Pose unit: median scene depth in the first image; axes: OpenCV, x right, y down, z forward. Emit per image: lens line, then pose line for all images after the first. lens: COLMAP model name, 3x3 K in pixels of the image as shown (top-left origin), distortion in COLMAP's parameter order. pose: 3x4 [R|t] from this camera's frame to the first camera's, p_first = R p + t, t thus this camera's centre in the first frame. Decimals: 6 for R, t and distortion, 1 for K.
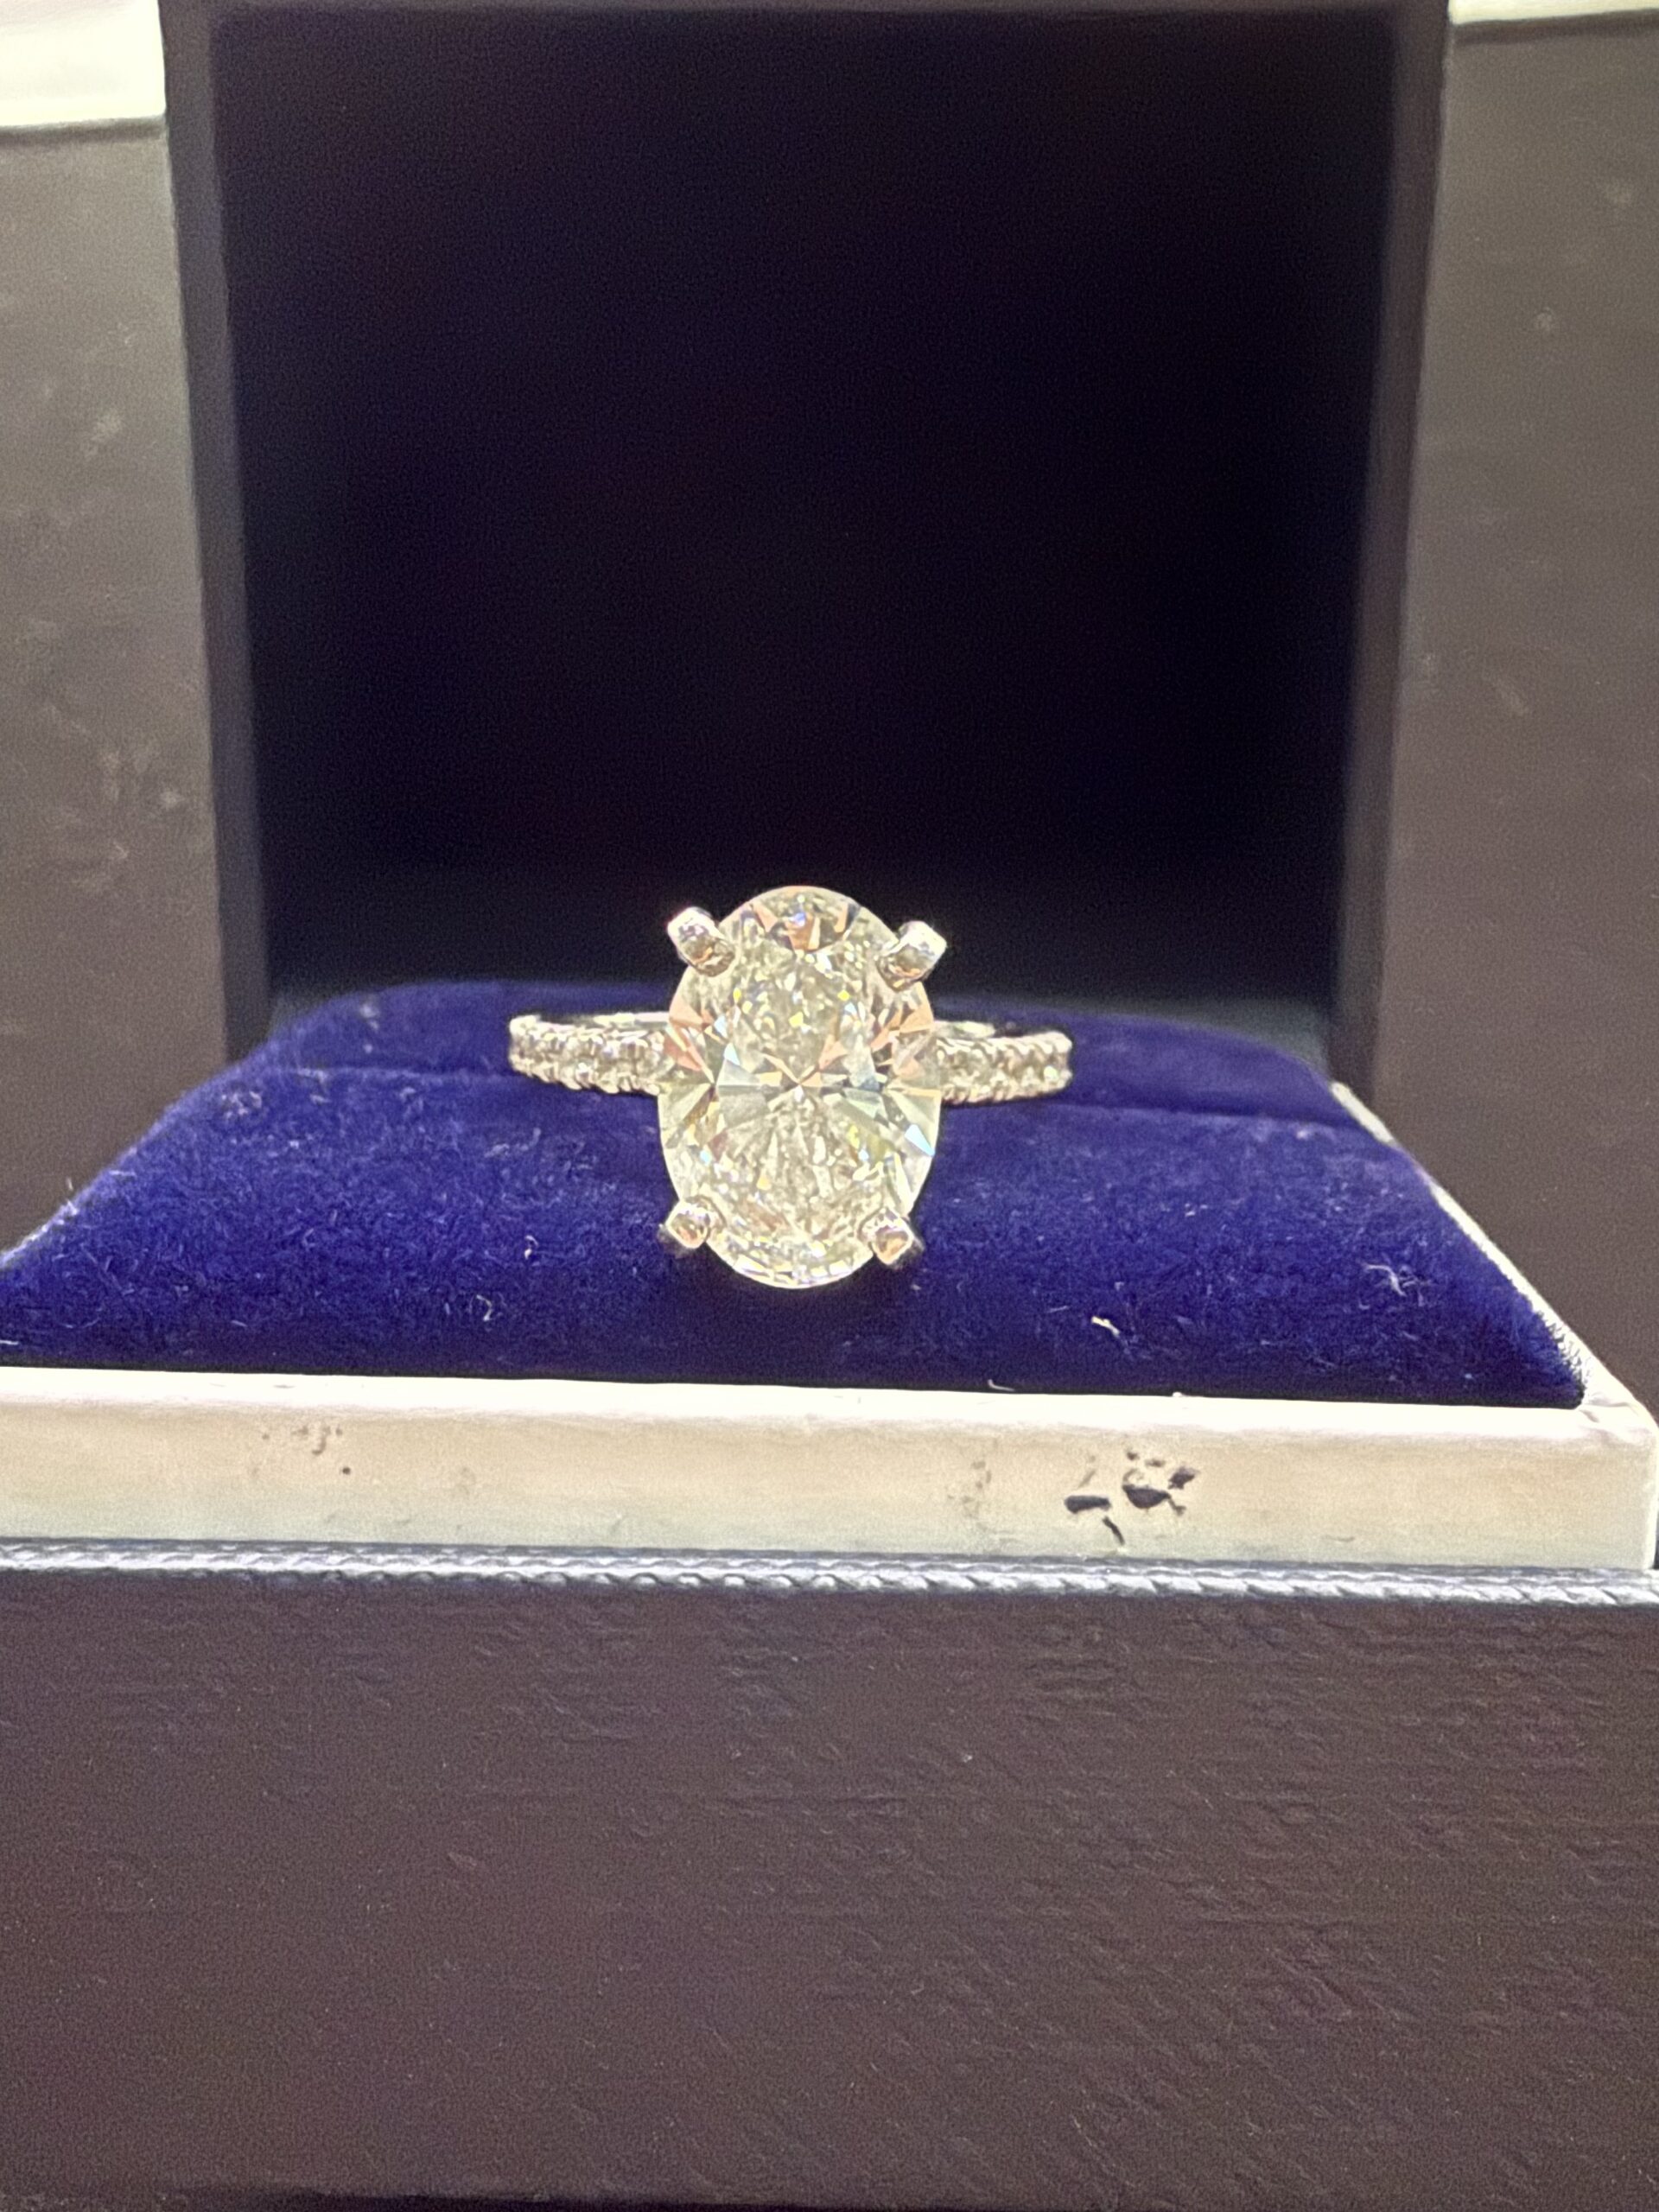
lens RADIAL K [[2385.1, 0, 838.8], [0, 2385.1, 1116.6], [0, 0, 1]] dist [-0.018561, 0.000000]
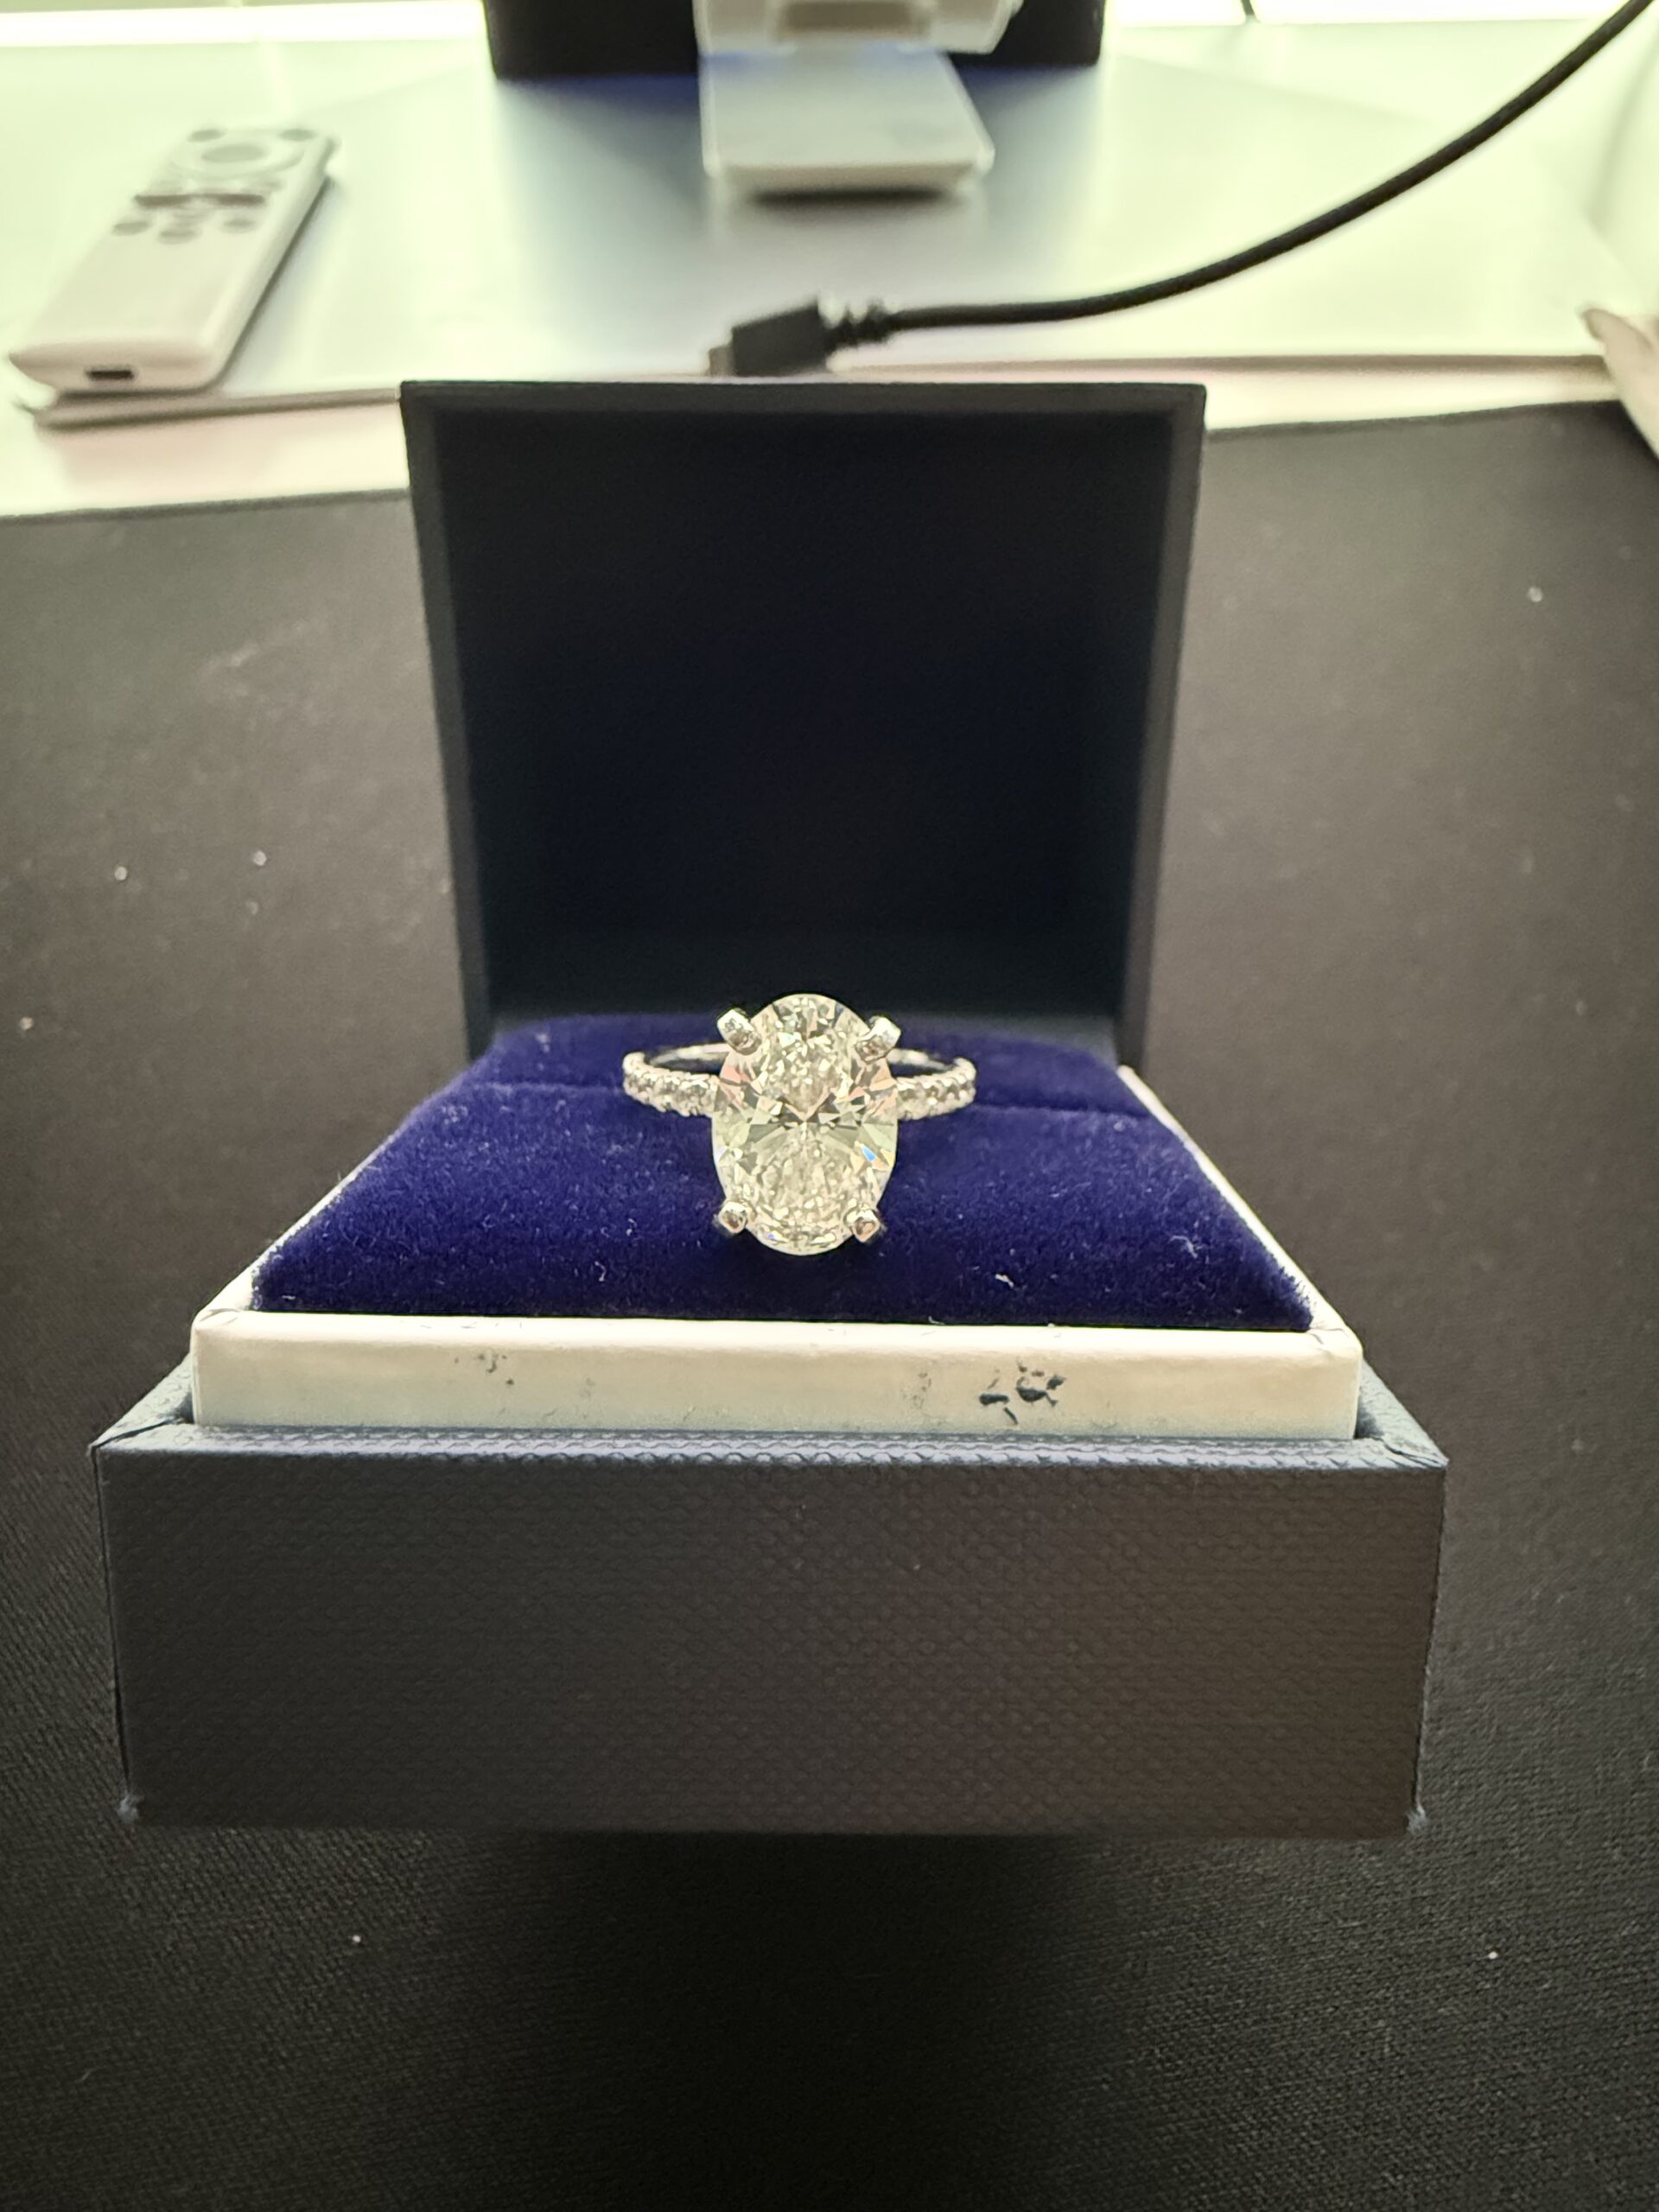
lens RADIAL K [[1231.5, 0, 845.9], [0, 1231.5, 1087.7], [0, 0, 1]] dist [-0.019085, 0.000246]
pose [[0.999903, -0.005830, 0.012678, 0.000095], [0.005114, 0.998430, 0.055782, -0.079791], [-0.012983, -0.055712, 0.998362, 0.210225]]
